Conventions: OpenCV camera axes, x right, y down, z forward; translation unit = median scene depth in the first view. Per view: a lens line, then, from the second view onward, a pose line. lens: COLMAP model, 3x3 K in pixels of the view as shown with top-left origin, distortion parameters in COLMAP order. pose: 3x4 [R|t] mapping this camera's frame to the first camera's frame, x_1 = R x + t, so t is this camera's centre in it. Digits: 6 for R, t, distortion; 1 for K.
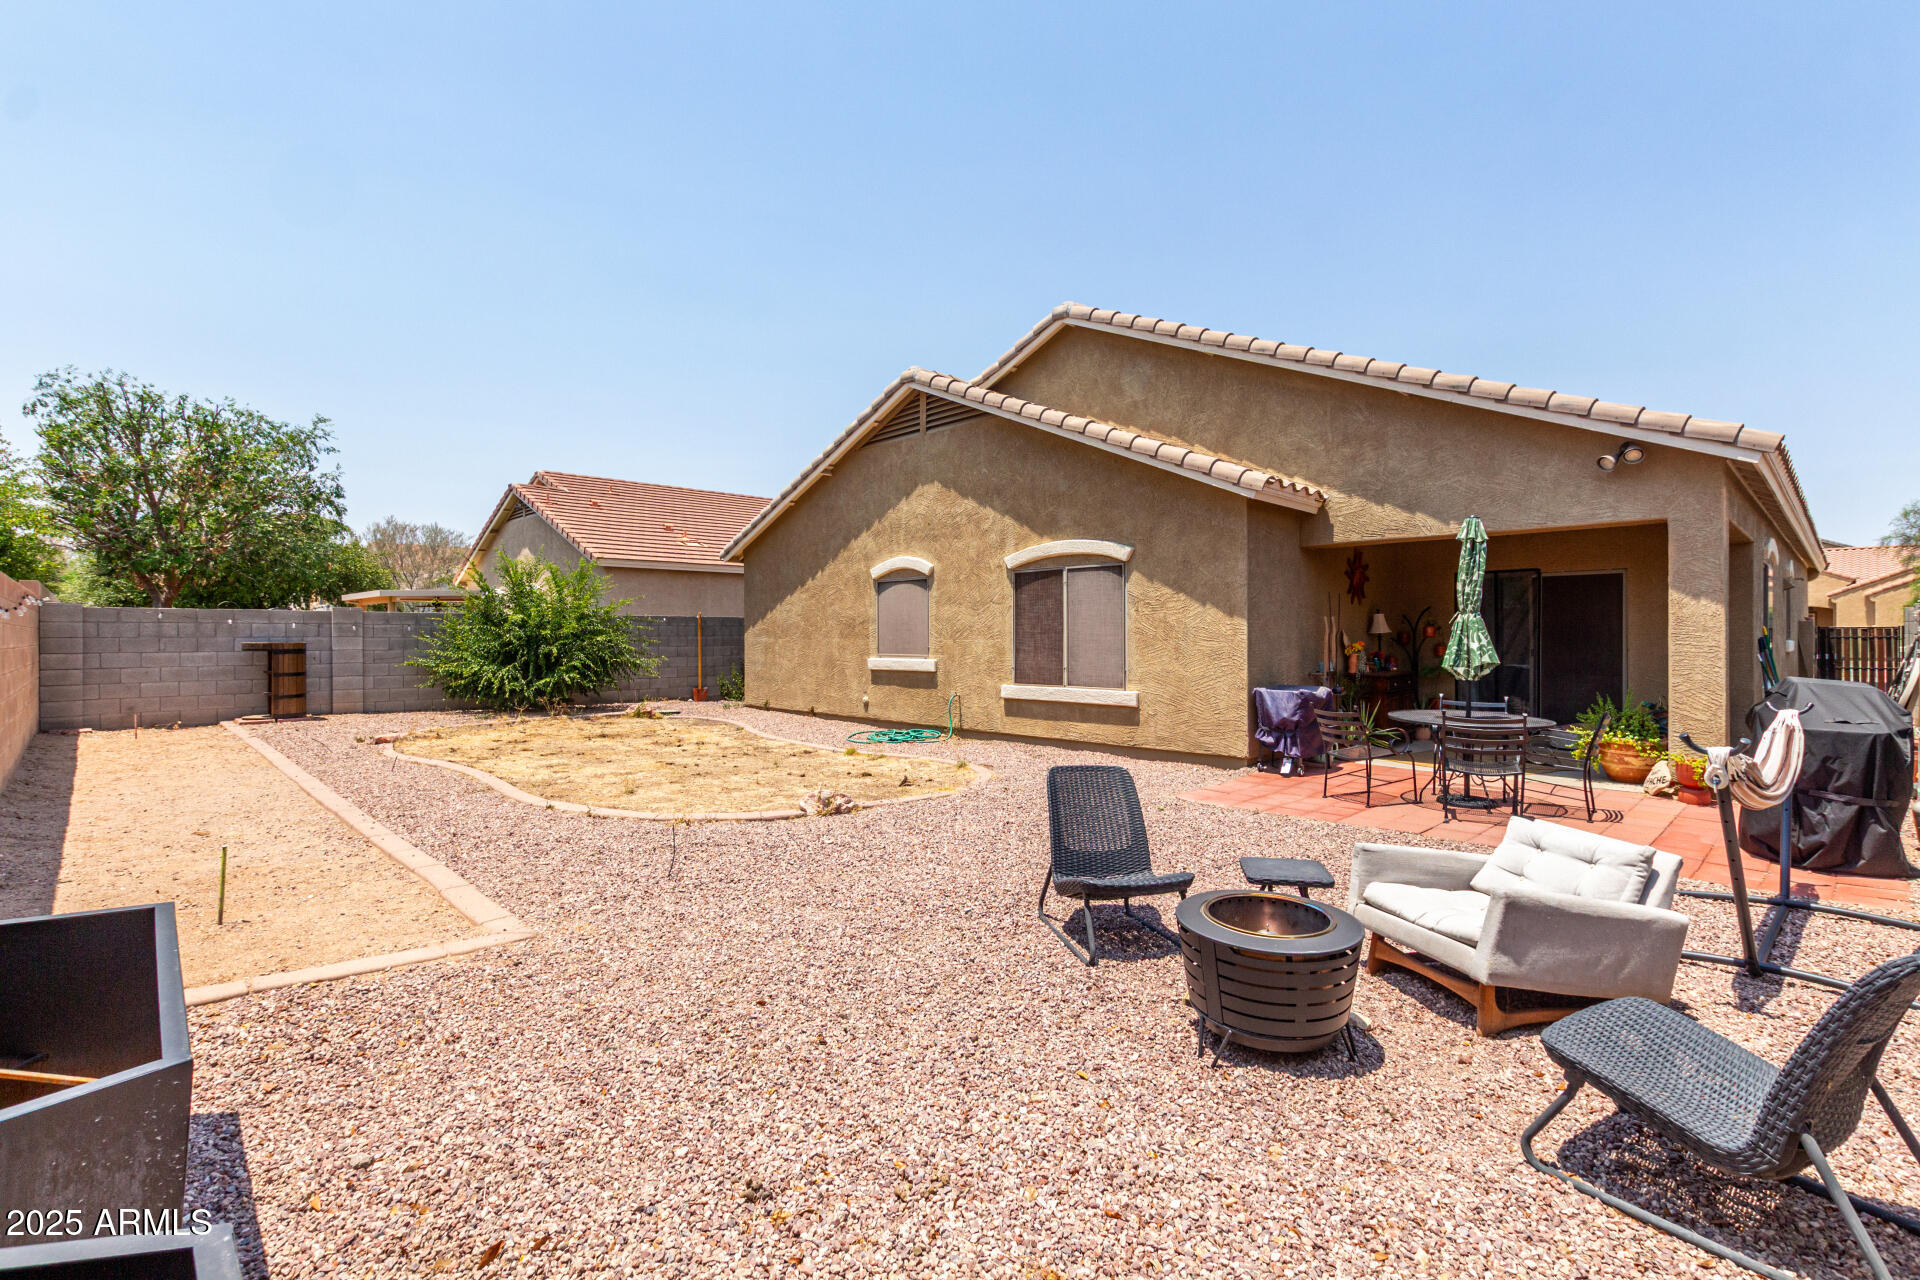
lens RADIAL K [[879.8, 0, 961.2], [0, 879.8, 637.8], [0, 0, 1]] dist [0.001205, -0.000372]
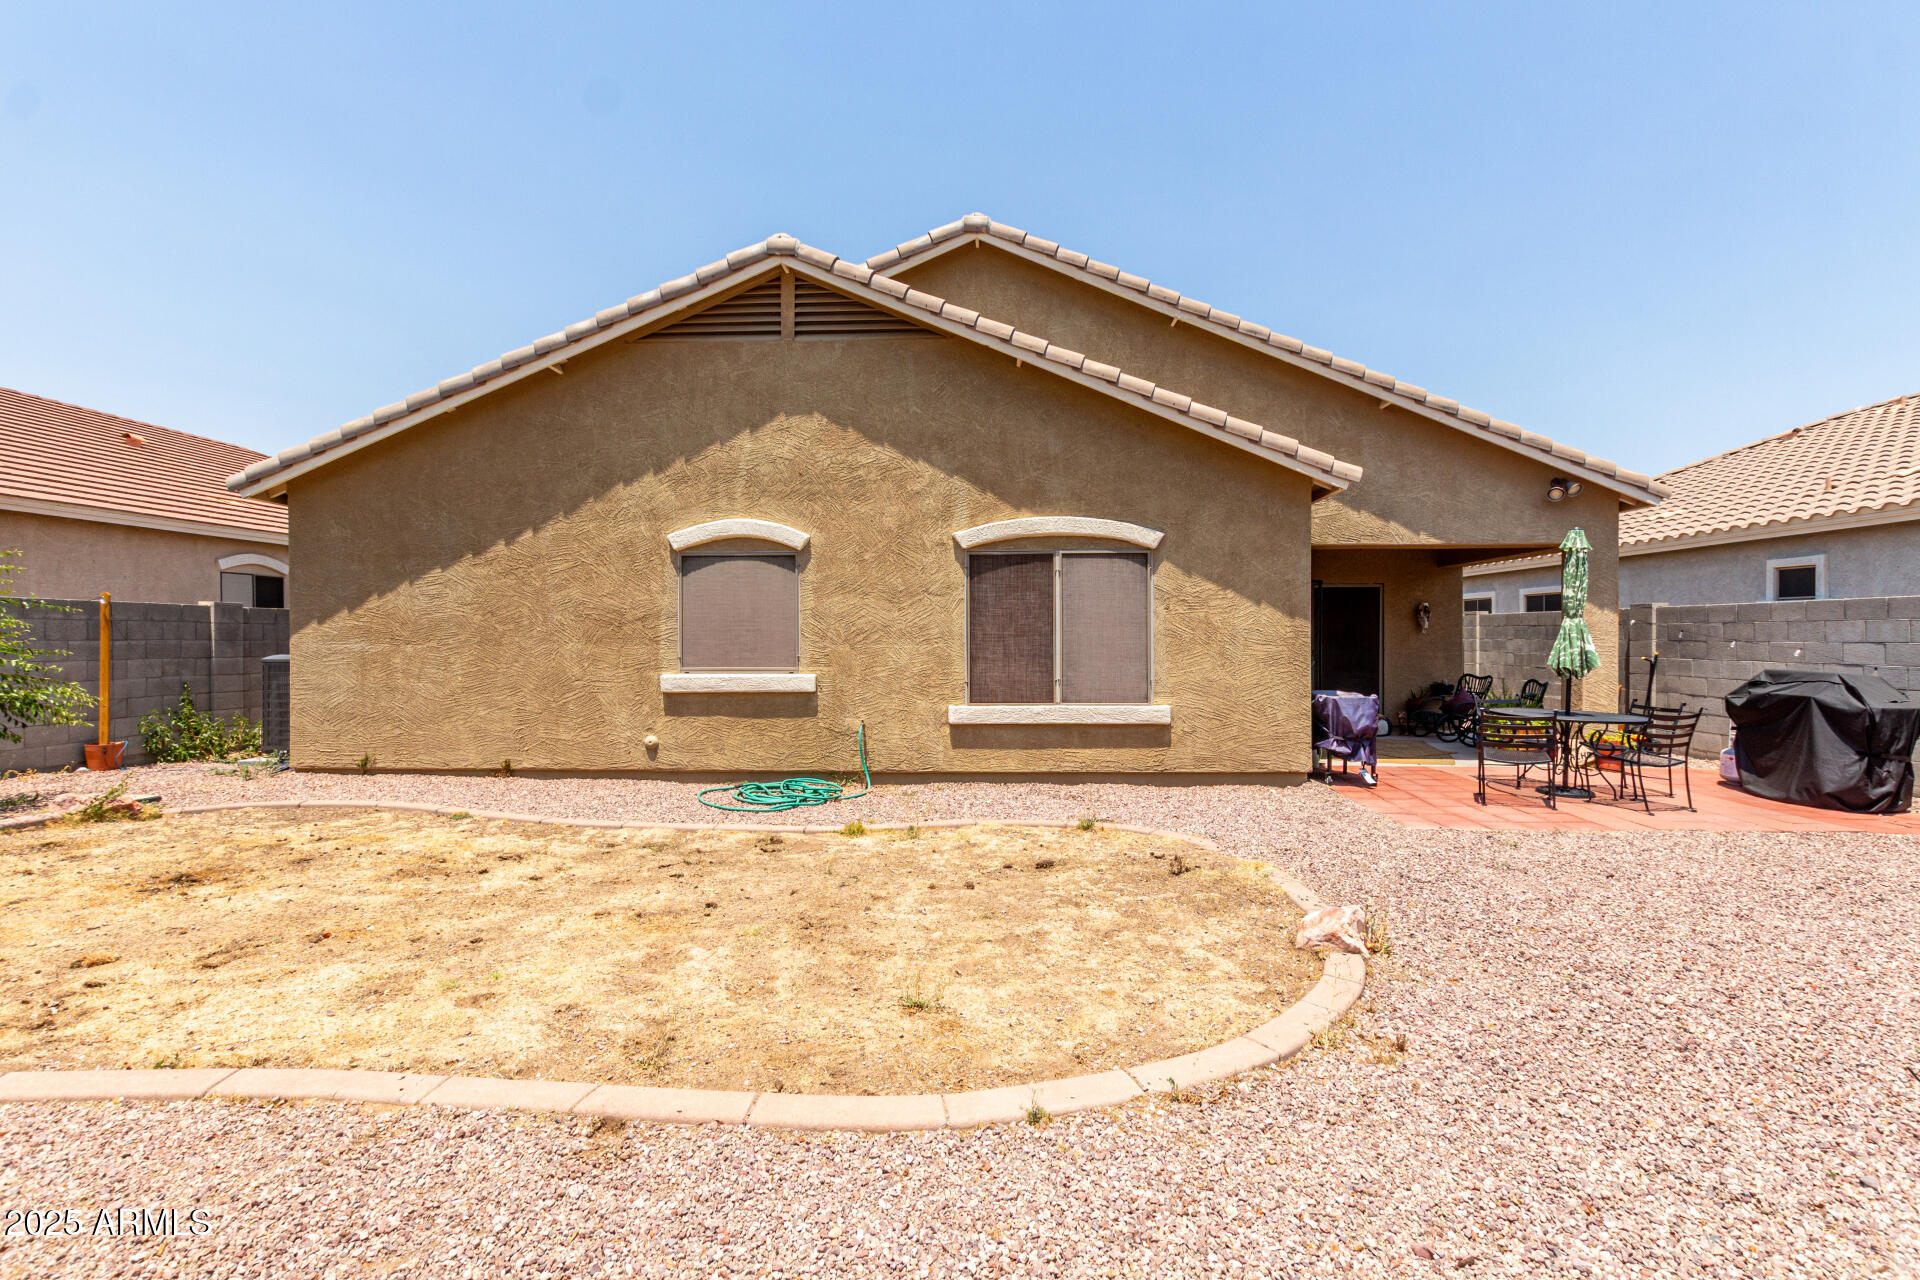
lens RADIAL K [[879.8, 0, 968.2], [0, 879.8, 641.5], [0, 0, 1]] dist [0.001205, -0.000372]
pose [[0.727188, -0.002339, 0.686434, -0.447584], [0.002407, 0.999997, 0.000858, -0.000816], [-0.686434, 0.001029, 0.727191, 0.458500]]
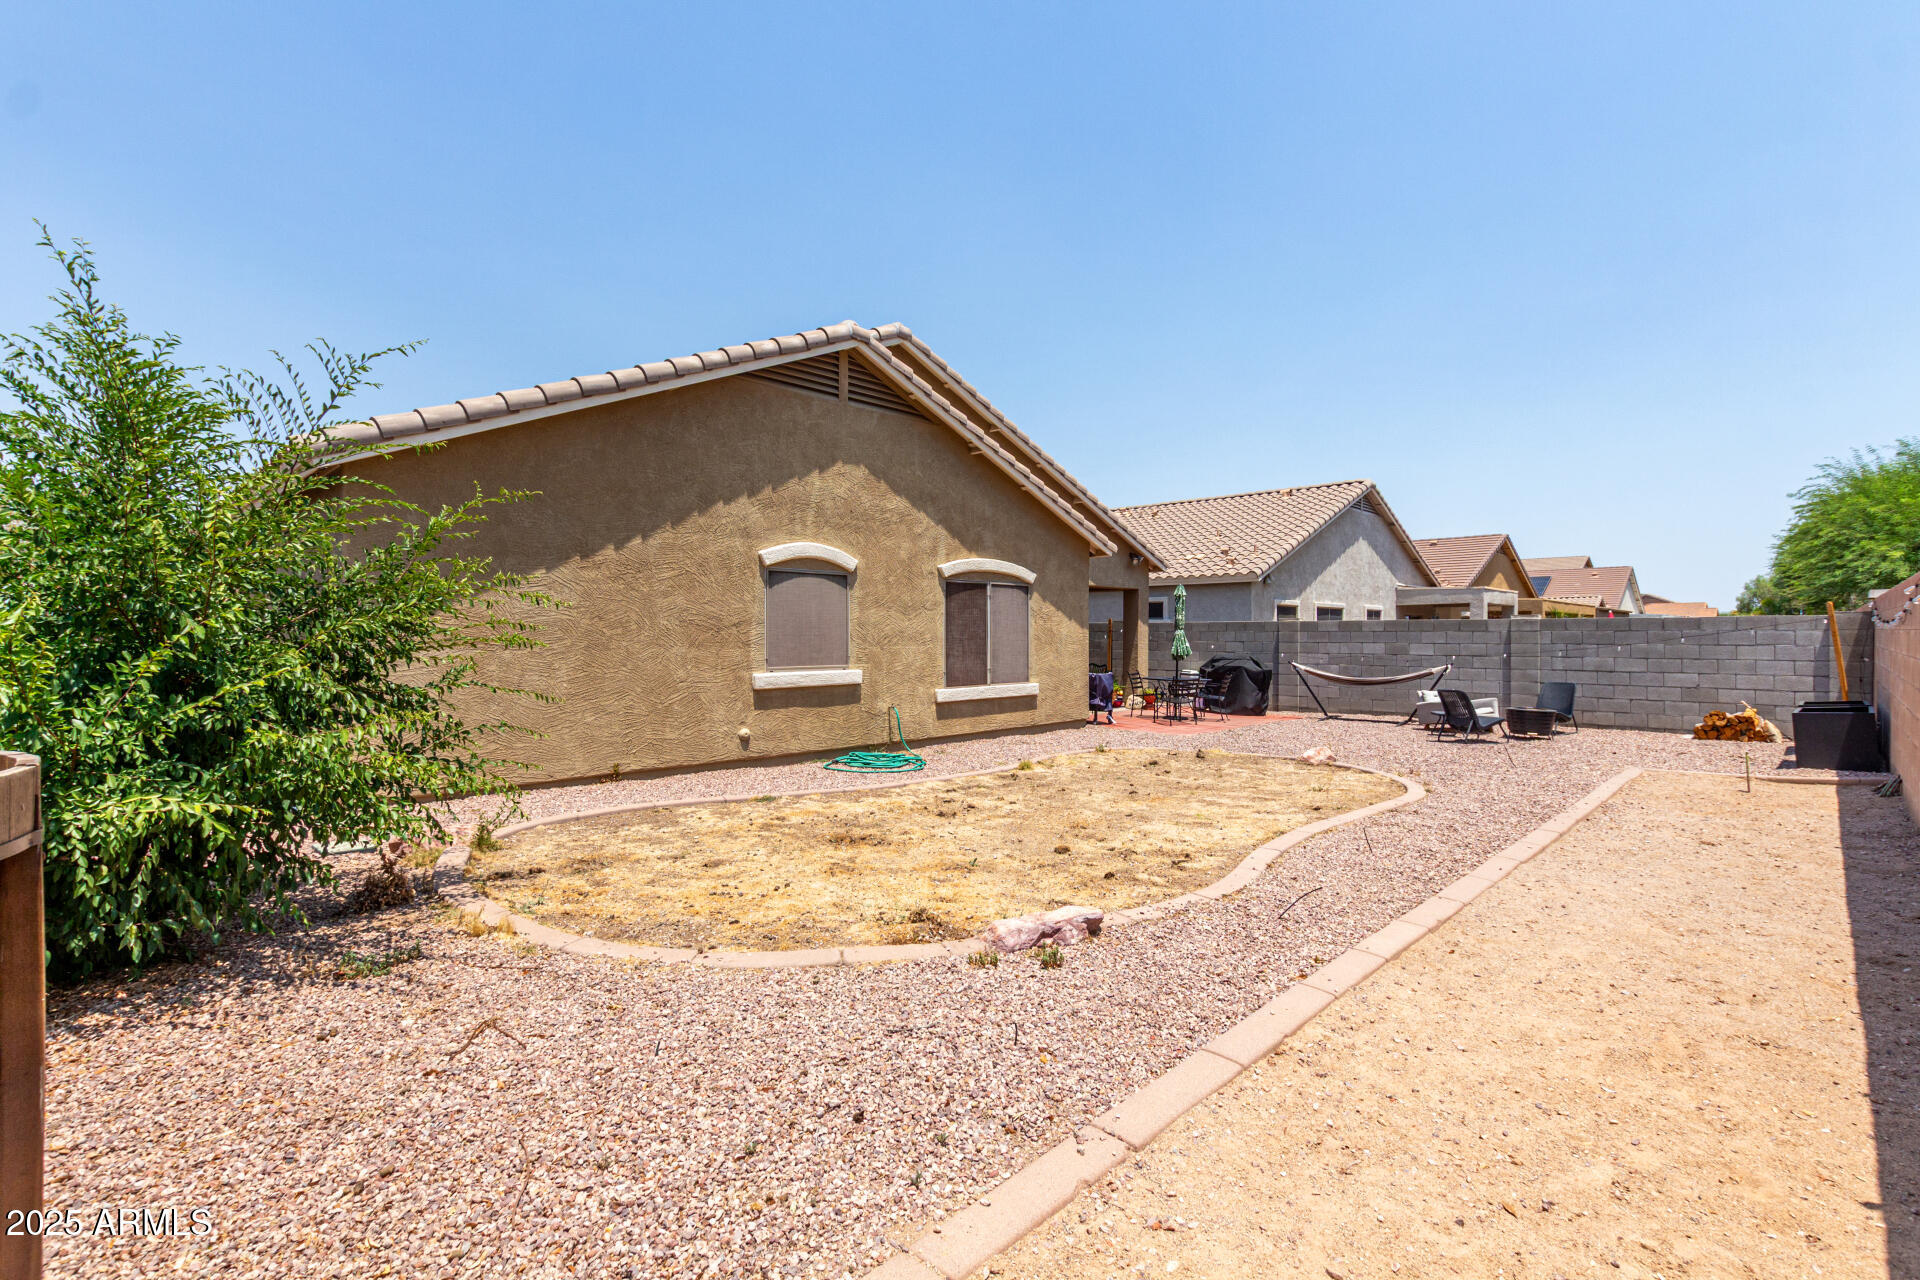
lens RADIAL K [[881.8, 0, 963.7], [0, 881.8, 641.3], [0, 0, 1]] dist [-0.000280, -0.000040]
pose [[-0.023948, -0.005294, 0.999699, -0.982712], [0.003736, 0.999979, 0.005385, -0.008078], [-0.999706, 0.003864, -0.023928, 0.999352]]
